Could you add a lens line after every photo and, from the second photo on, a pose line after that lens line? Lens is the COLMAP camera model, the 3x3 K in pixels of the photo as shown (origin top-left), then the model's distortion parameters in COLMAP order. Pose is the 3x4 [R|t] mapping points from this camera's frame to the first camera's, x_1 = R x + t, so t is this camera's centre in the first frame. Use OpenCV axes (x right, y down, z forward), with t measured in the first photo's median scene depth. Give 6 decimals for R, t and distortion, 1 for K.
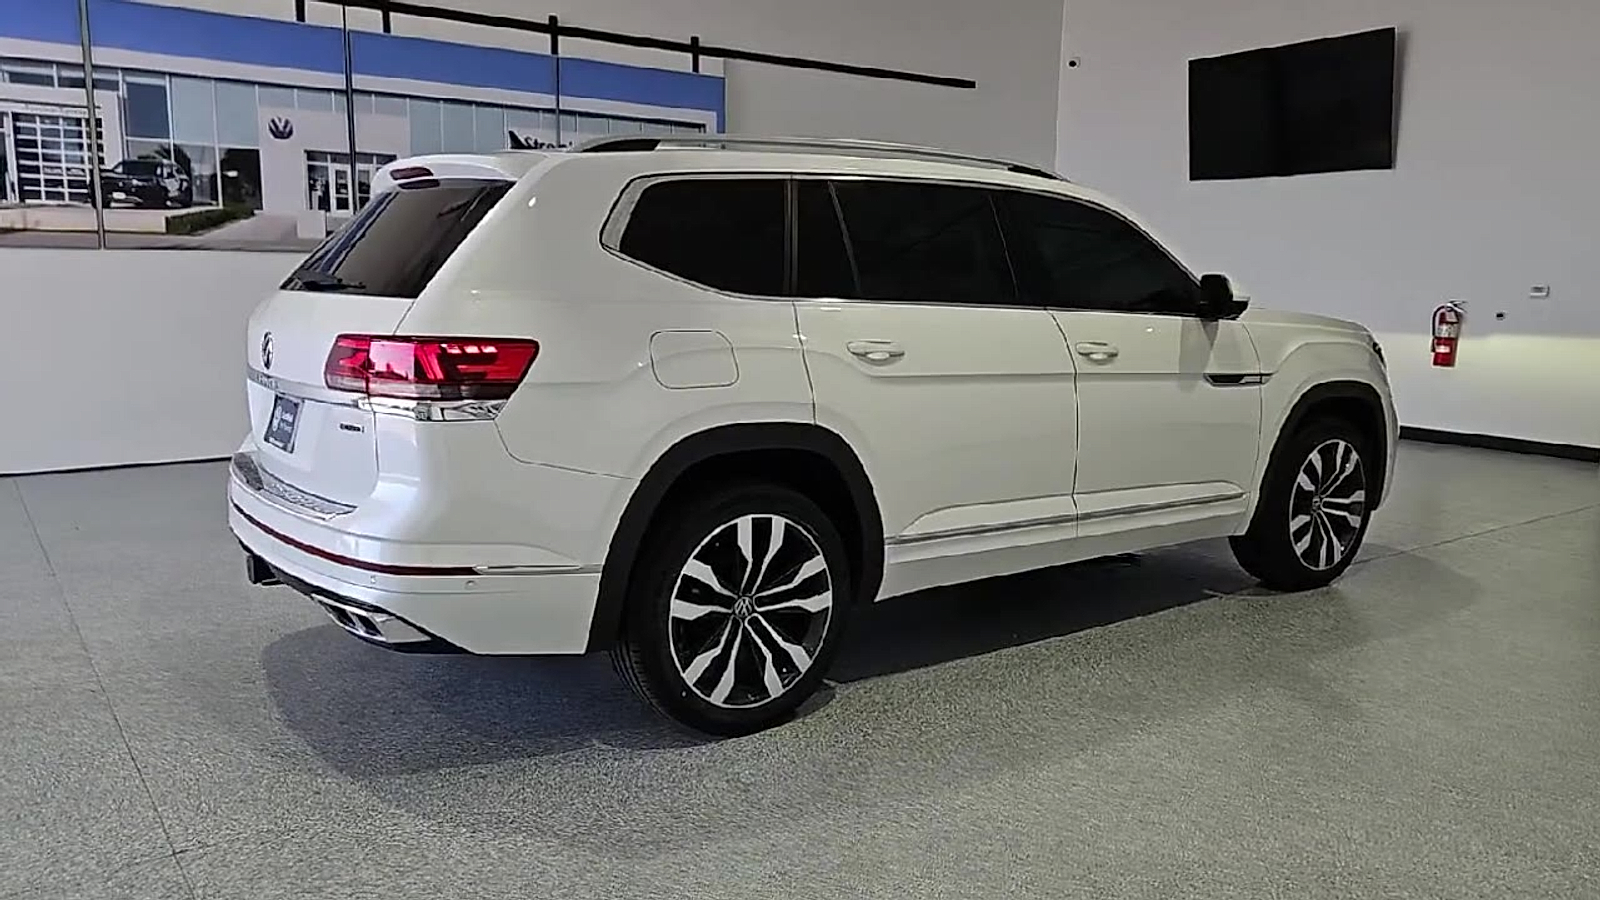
lens RADIAL K [[1158.5, 0, 800.0], [0, 1158.5, 450.0], [0, 0, 1]] dist [0.045258, -0.053636]
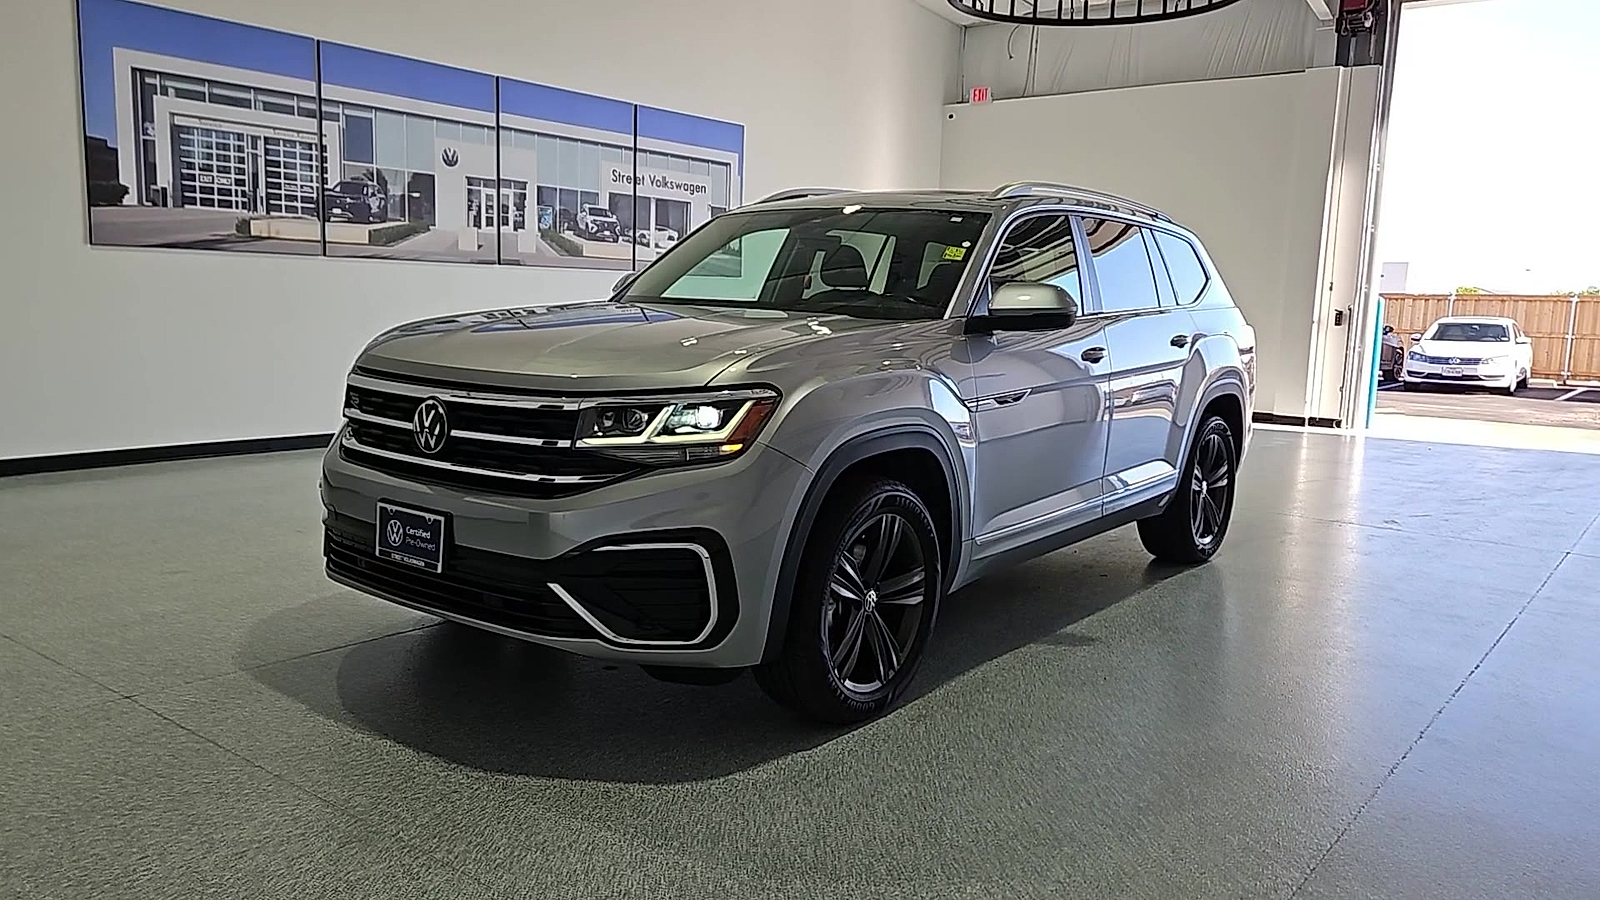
lens RADIAL K [[1170.4, 0, 826.6], [0, 1170.4, 447.3], [0, 0, 1]] dist [0.017408, -0.008767]
pose [[0.958572, -0.009113, 0.284703, -0.436703], [0.010655, 0.999936, -0.003868, 0.026770], [-0.284649, 0.006741, 0.958608, -0.249979]]
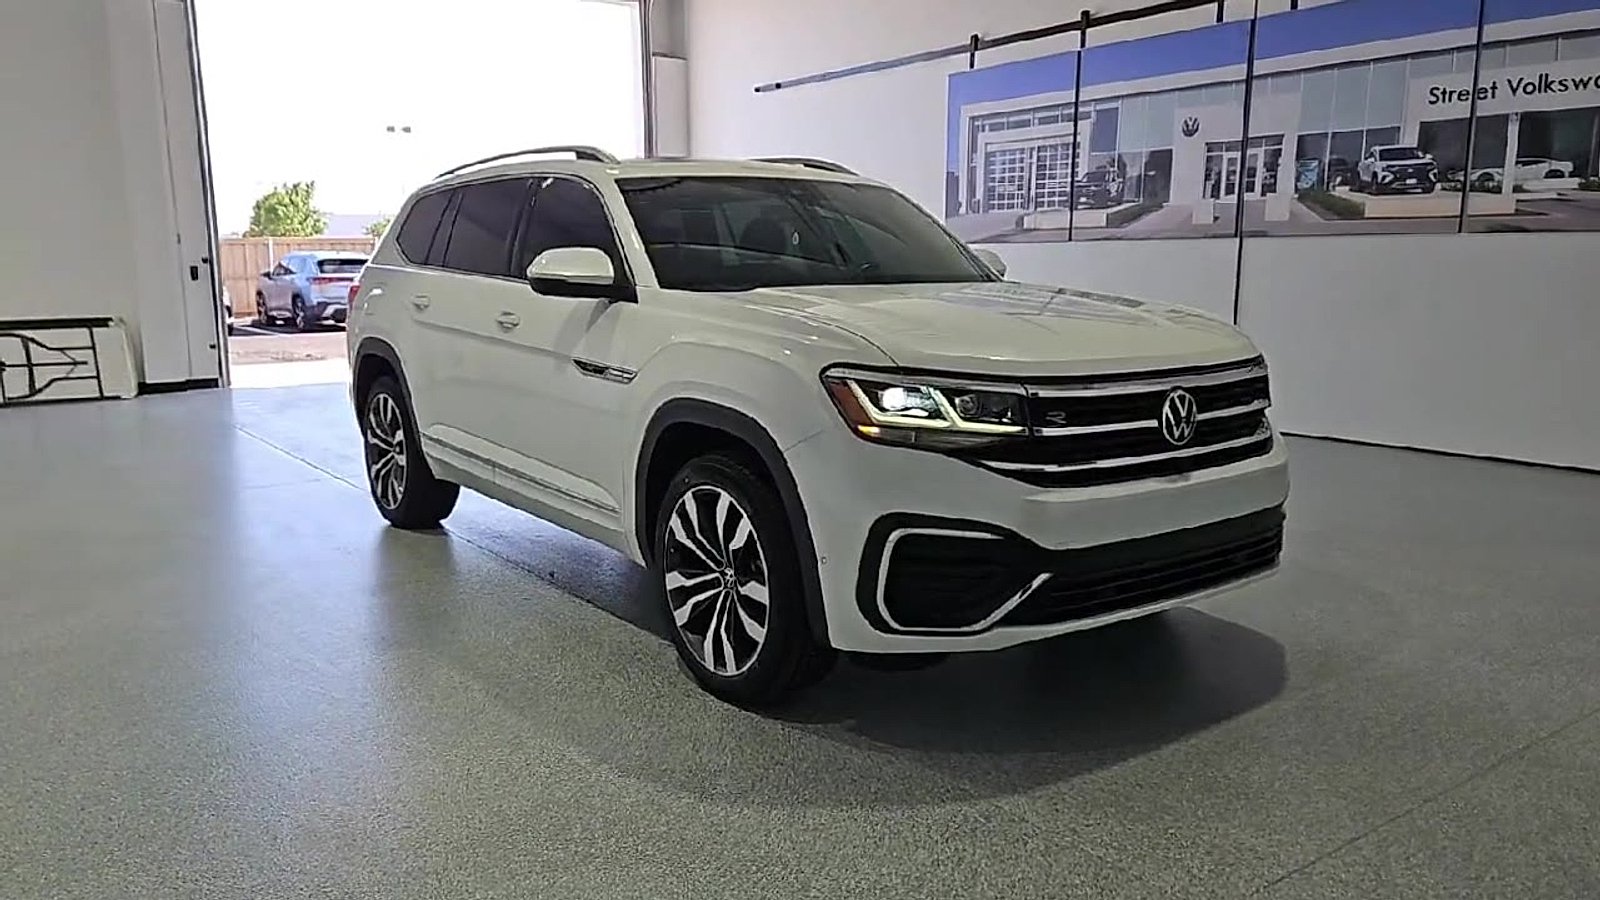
lens RADIAL K [[1199.2, 0, 800.0], [0, 1199.2, 450.0], [0, 0, 1]] dist [0.020462, -0.038540]
pose [[-0.001271, 0.147260, -0.989097, 0.757419], [-0.142786, 0.978936, 0.145931, -0.092226], [0.989753, 0.141415, 0.019783, 0.680724]]
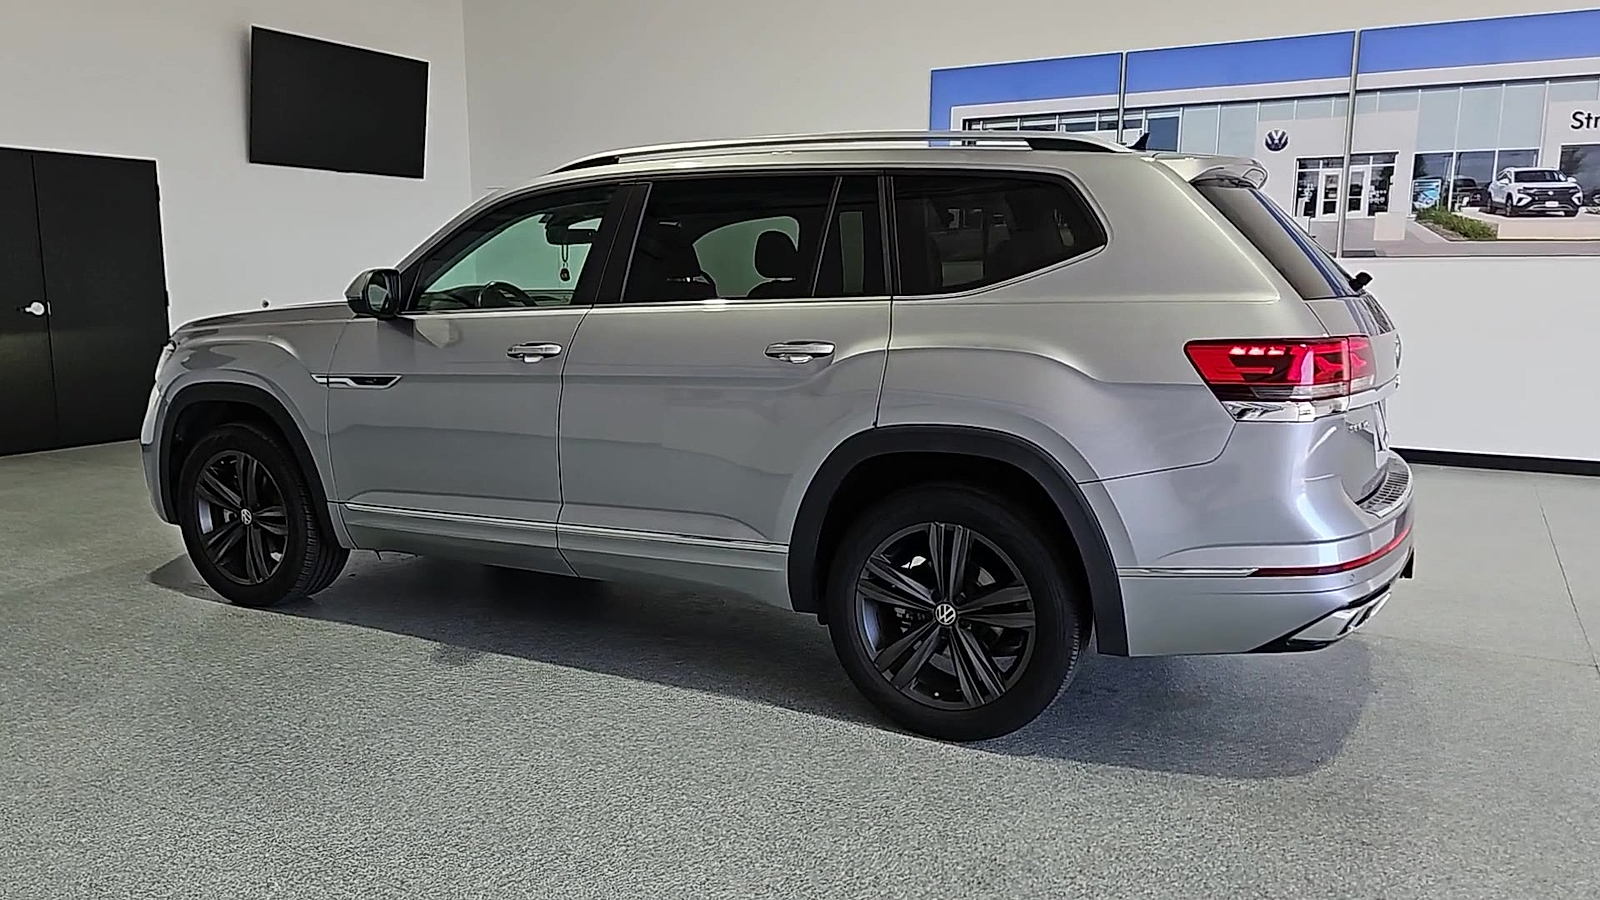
lens RADIAL K [[1158.5, 0, 800.0], [0, 1158.5, 450.0], [0, 0, 1]] dist [0.045258, -0.053636]
pose [[0.427047, 0.120792, -0.896125, 0.359714], [-0.134054, 0.988543, 0.069366, -0.016444], [0.894237, 0.090507, 0.438347, 0.190147]]
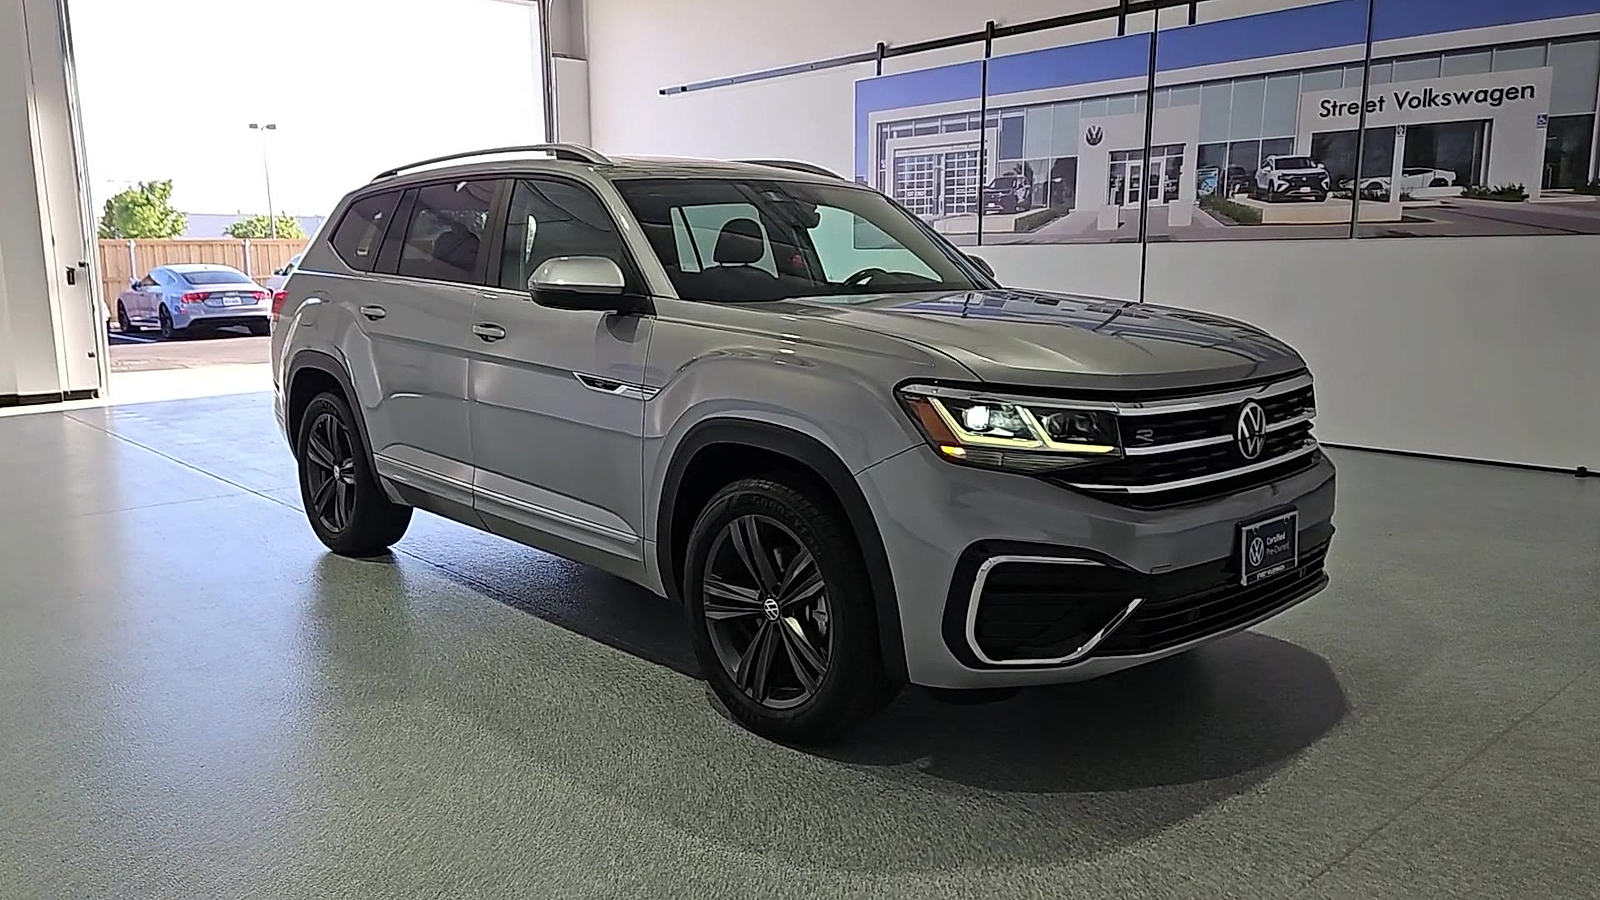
lens RADIAL K [[1170.4, 0, 826.6], [0, 1170.4, 447.3], [0, 0, 1]] dist [0.017408, -0.008767]
pose [[0.123196, 0.145578, -0.981646, 0.728454], [-0.140362, 0.981793, 0.127985, -0.088225], [0.982406, 0.122018, 0.141387, 0.639754]]
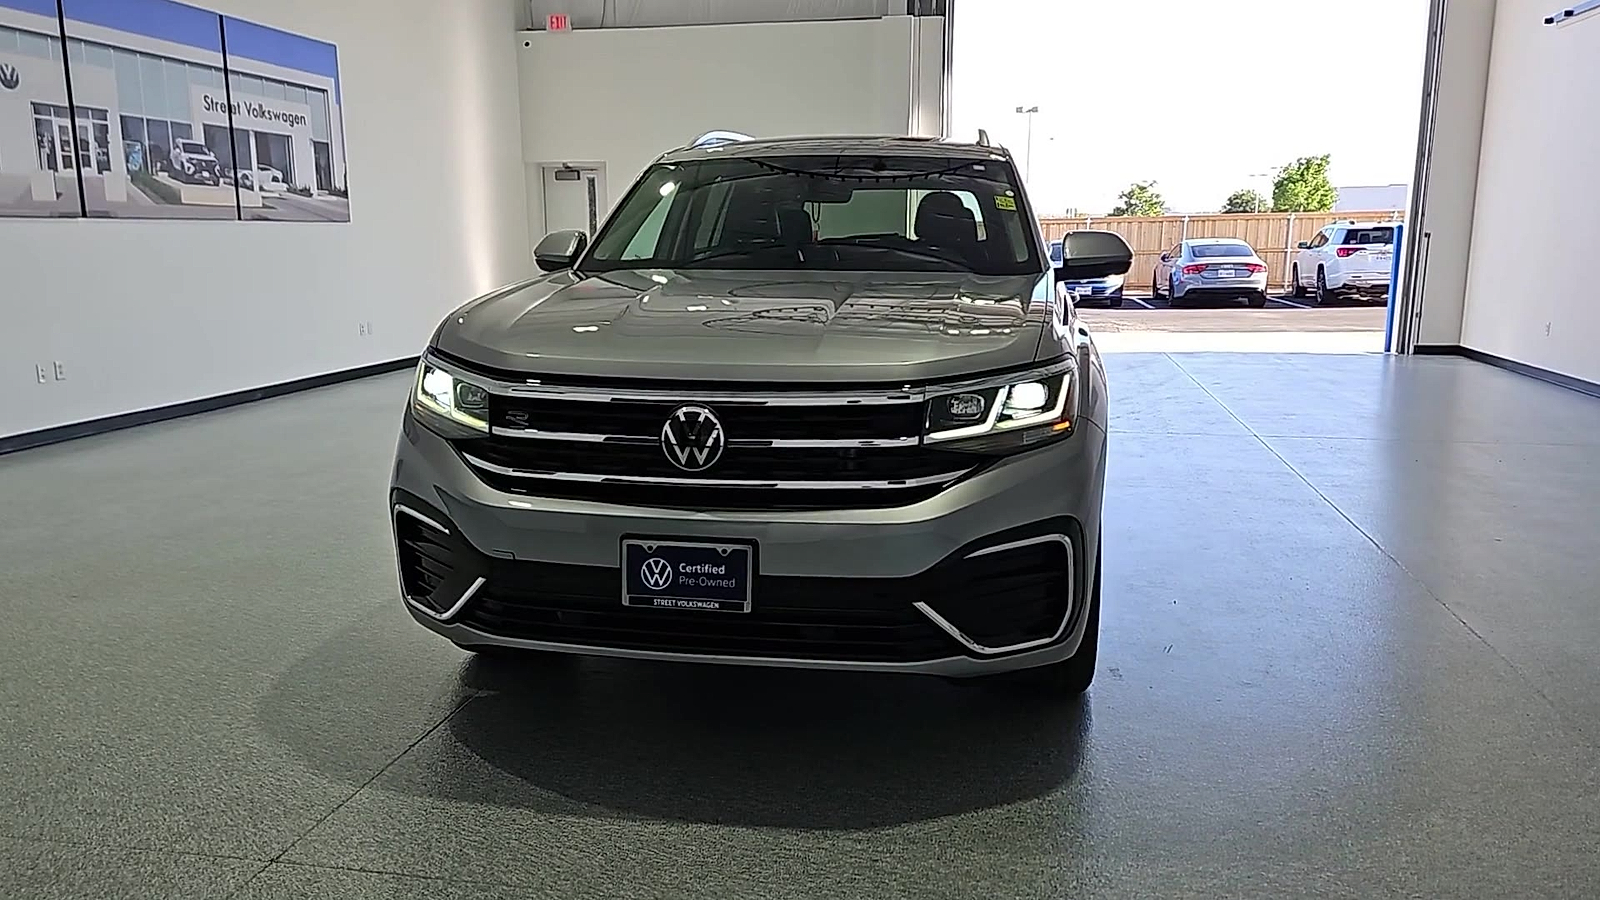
lens RADIAL K [[1170.4, 0, 826.6], [0, 1170.4, 447.3], [0, 0, 1]] dist [0.017408, -0.008767]
pose [[0.724417, -0.127678, 0.677435, -0.661620], [0.099960, 0.991768, 0.080029, -0.005409], [-0.682076, 0.009742, 0.731217, -0.079561]]
